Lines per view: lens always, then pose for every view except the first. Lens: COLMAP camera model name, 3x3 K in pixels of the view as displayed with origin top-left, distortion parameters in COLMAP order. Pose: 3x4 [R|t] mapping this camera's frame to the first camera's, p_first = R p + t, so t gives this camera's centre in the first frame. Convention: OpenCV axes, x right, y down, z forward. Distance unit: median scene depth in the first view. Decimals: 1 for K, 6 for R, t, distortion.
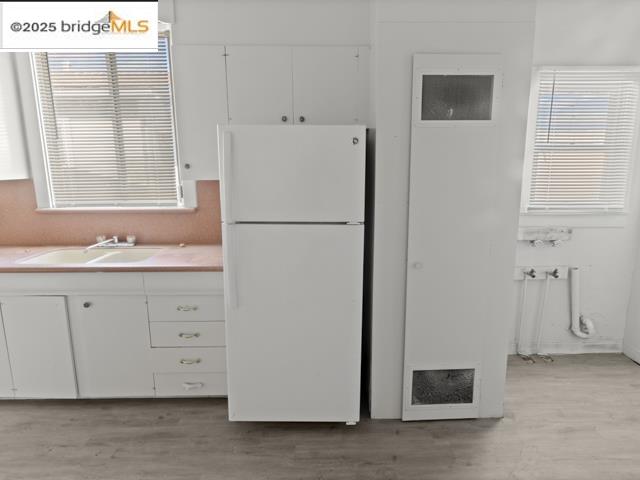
lens RADIAL K [[382.1, 0, 320.3], [0, 382.1, 254.5], [0, 0, 1]] dist [-0.001741, -0.001352]
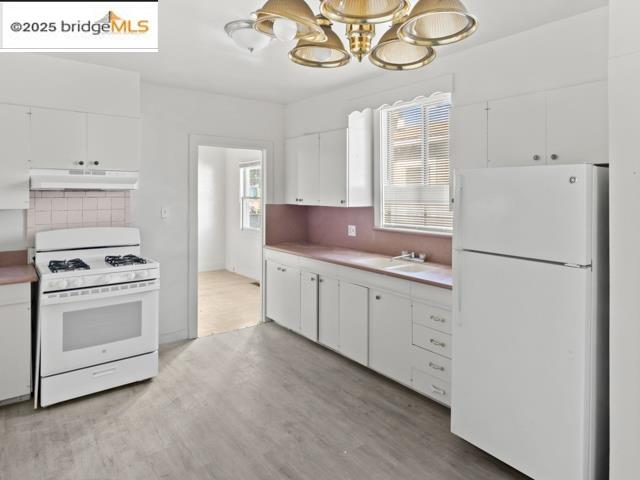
lens RADIAL K [[403.0, 0, 320.0], [0, 403.0, 240.0], [0, 0, 1]] dist [0.002694, -0.000215]
pose [[0.590534, 0.100503, -0.800730, 0.394616], [-0.191278, 0.981373, -0.017890, -0.005677], [0.784017, 0.163727, 0.598758, -0.062808]]
